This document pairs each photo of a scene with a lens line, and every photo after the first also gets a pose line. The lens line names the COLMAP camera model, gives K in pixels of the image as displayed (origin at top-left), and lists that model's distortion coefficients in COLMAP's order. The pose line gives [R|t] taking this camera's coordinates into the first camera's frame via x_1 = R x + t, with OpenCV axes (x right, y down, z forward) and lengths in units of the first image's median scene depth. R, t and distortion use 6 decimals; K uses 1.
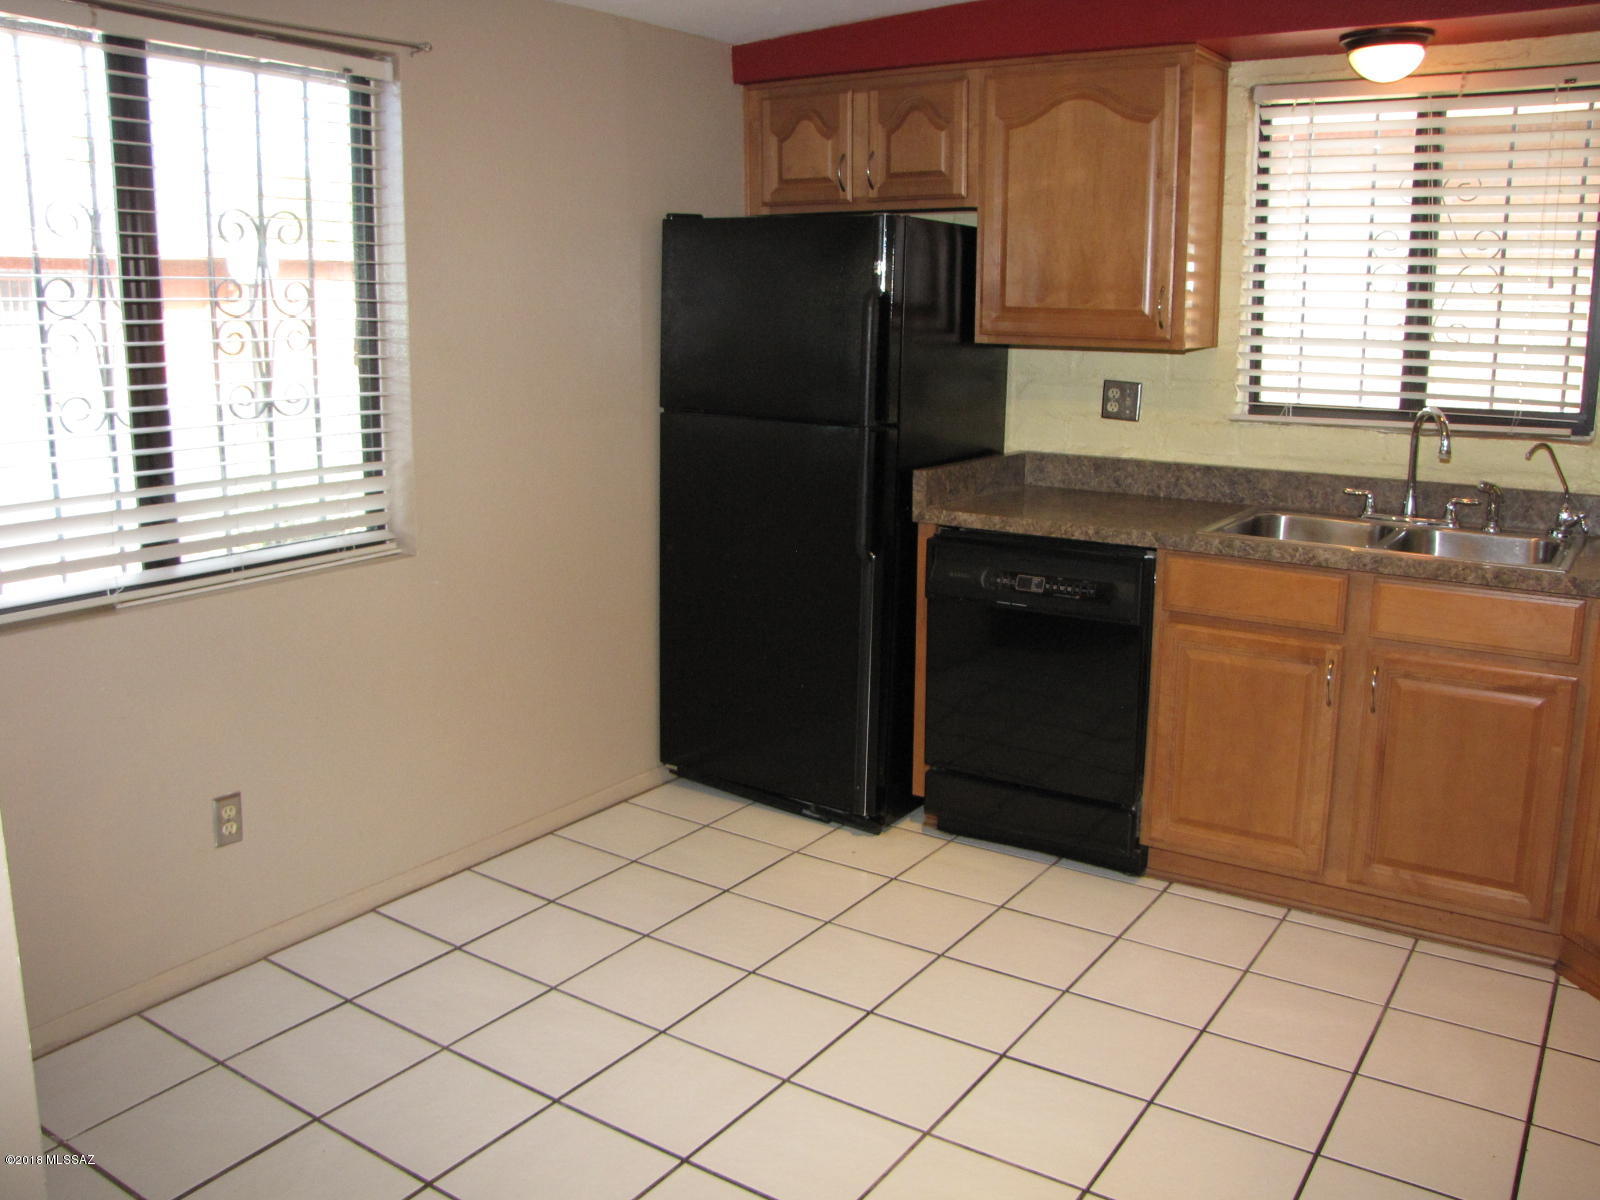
lens RADIAL K [[1334.7, 0, 808.3], [0, 1334.7, 563.9], [0, 0, 1]] dist [-0.170927, 0.143781]
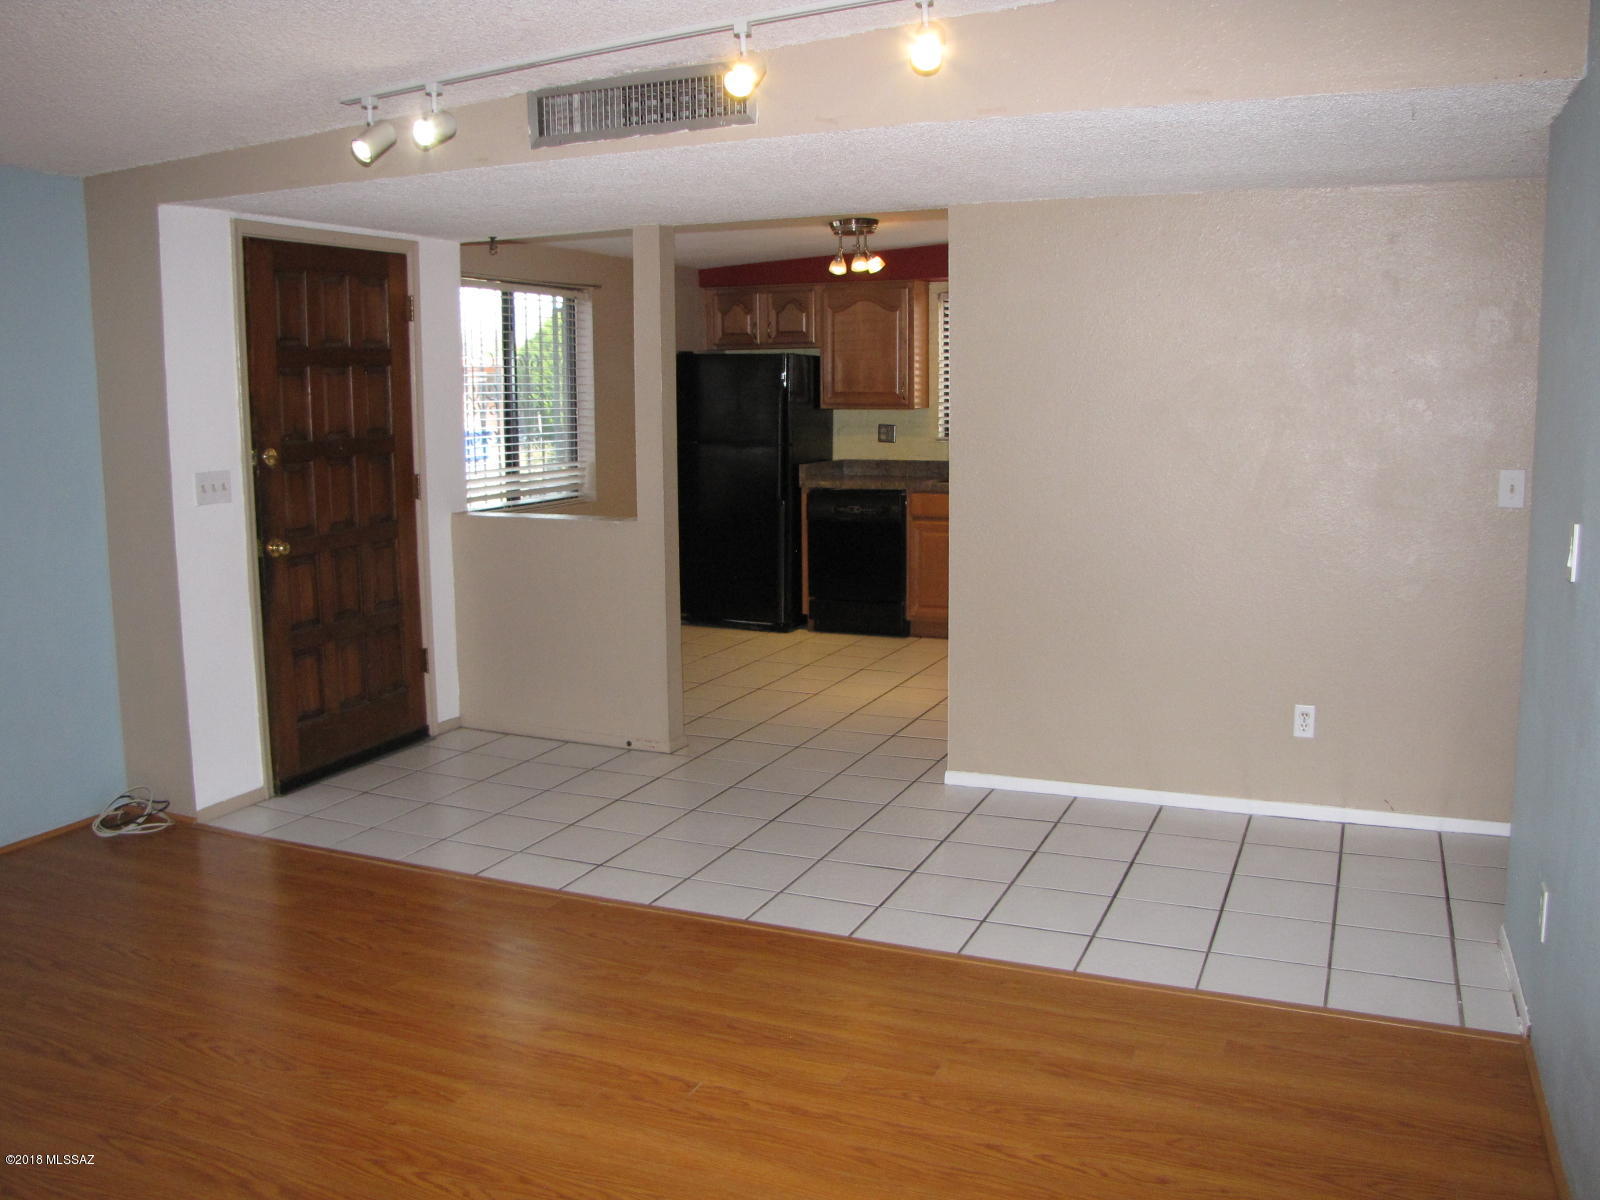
lens RADIAL K [[1360.8, 0, 797.4], [0, 1360.8, 518.8], [0, 0, 1]] dist [-0.158165, 0.140944]
pose [[0.983523, -0.028761, 0.178483, -0.331217], [0.045641, 0.994786, -0.091198, 0.226923], [-0.174930, 0.097842, 0.979707, -1.226289]]
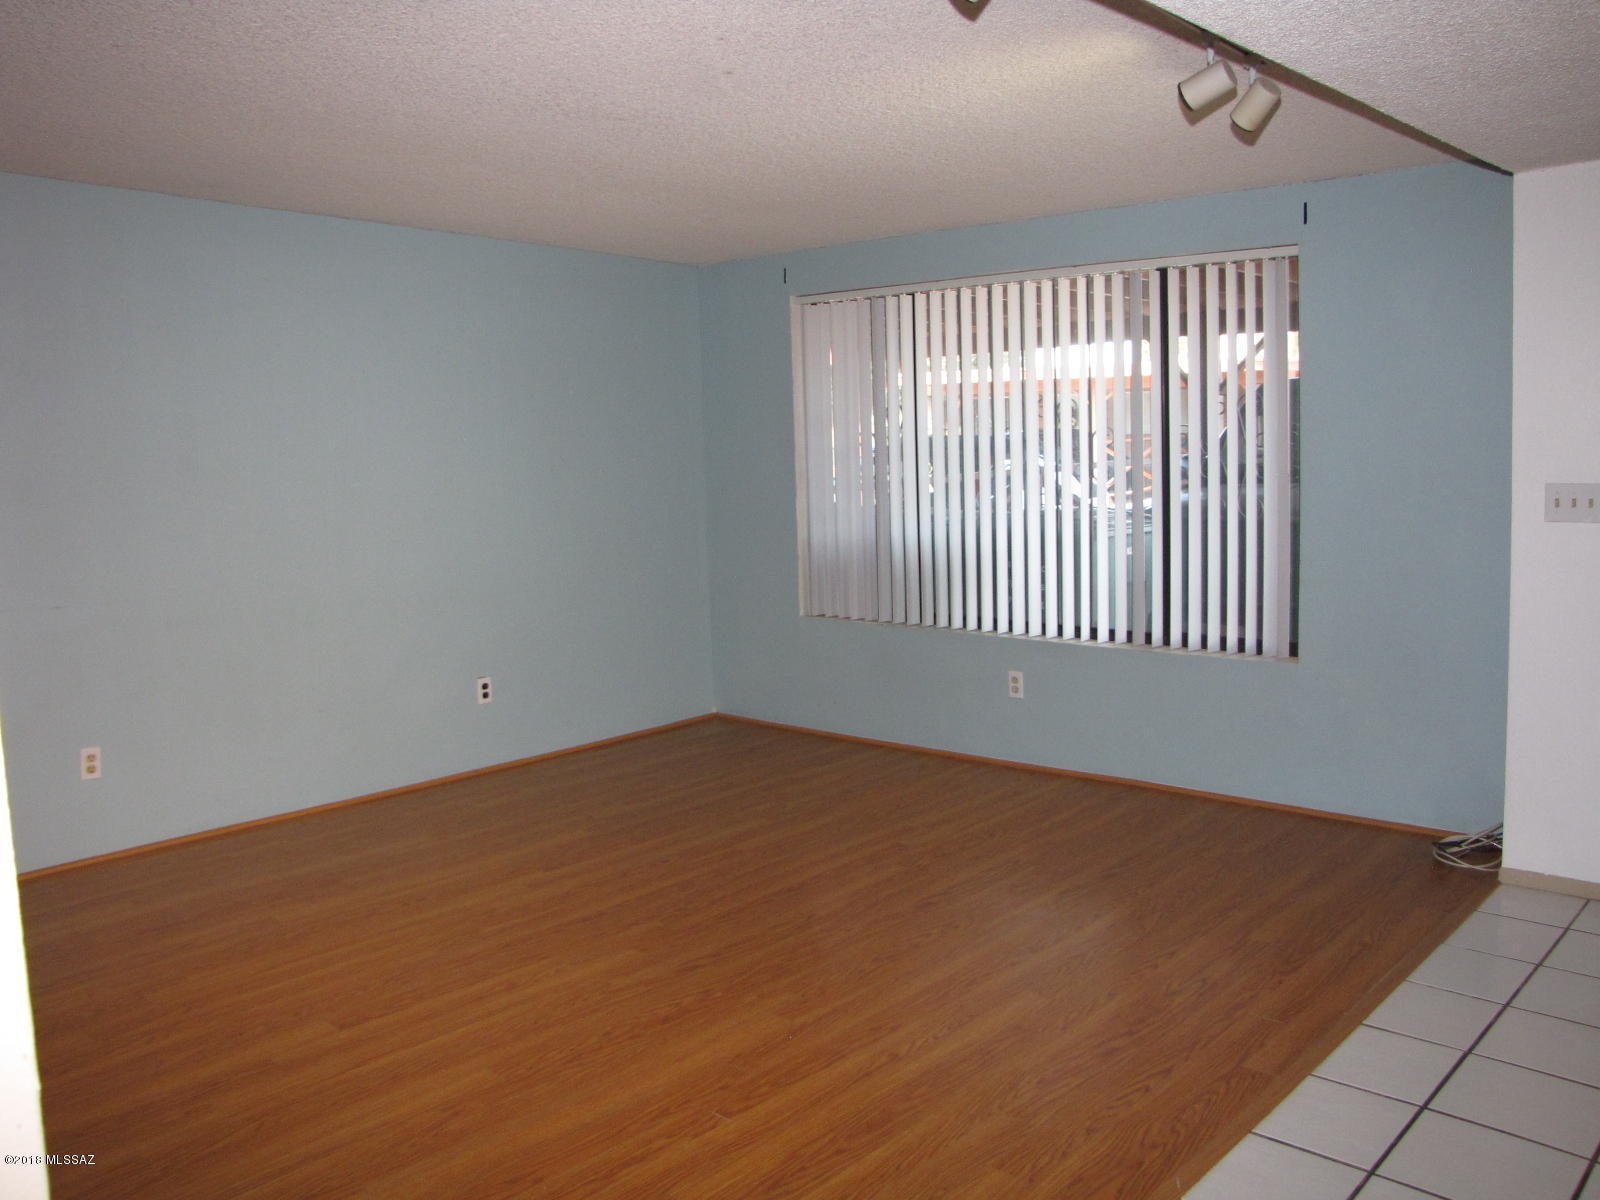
lens RADIAL K [[1334.7, 0, 808.3], [0, 1334.7, 563.9], [0, 0, 1]] dist [-0.170927, 0.143781]
pose [[-0.137126, 0.113654, -0.984012, 0.438042], [-0.155576, 0.978596, 0.134709, 0.058021], [0.978260, 0.171561, -0.116510, -0.348474]]
